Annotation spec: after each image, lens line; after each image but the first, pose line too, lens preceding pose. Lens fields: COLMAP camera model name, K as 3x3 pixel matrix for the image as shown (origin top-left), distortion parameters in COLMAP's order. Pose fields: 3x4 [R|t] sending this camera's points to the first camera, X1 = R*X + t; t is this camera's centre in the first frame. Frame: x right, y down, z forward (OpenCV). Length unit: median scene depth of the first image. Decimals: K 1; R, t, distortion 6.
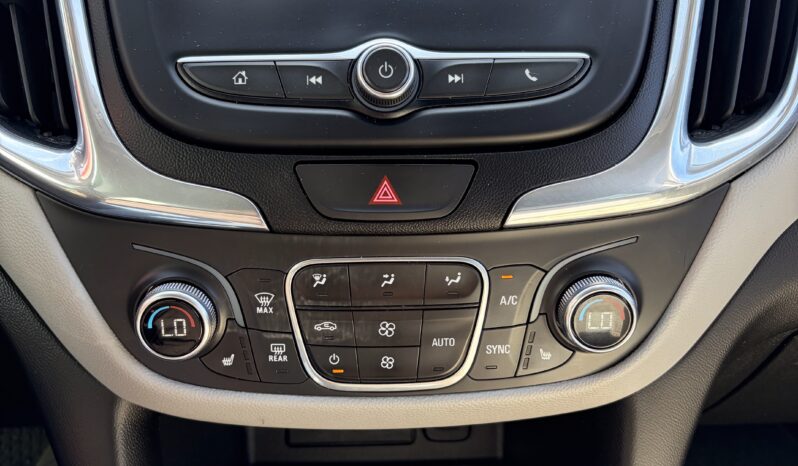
lens RADIAL K [[793.7, 0, 399.0], [0, 793.7, 233.0], [0, 0, 1]] dist [0.118323, -0.365742]
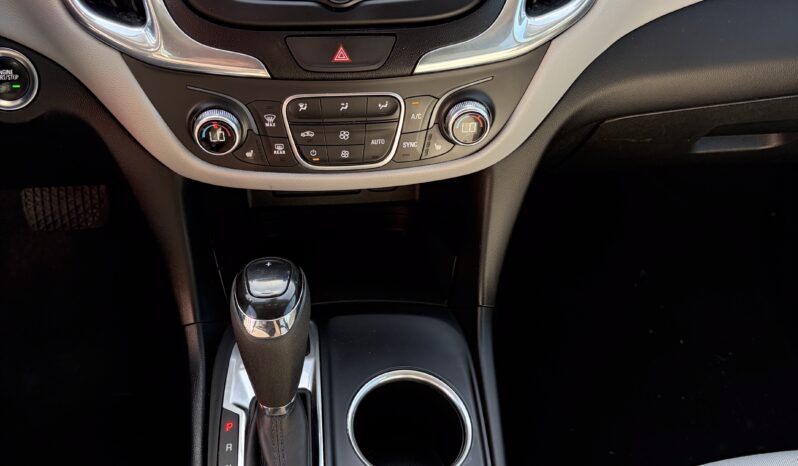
lens RADIAL K [[793.7, 0, 399.0], [0, 793.7, 233.0], [0, 0, 1]] dist [0.118323, -0.365742]
pose [[0.997172, -0.027961, 0.069758, -0.022866], [0.003768, 0.945645, 0.325178, -0.230294], [-0.075059, -0.323995, 0.943077, -0.666218]]
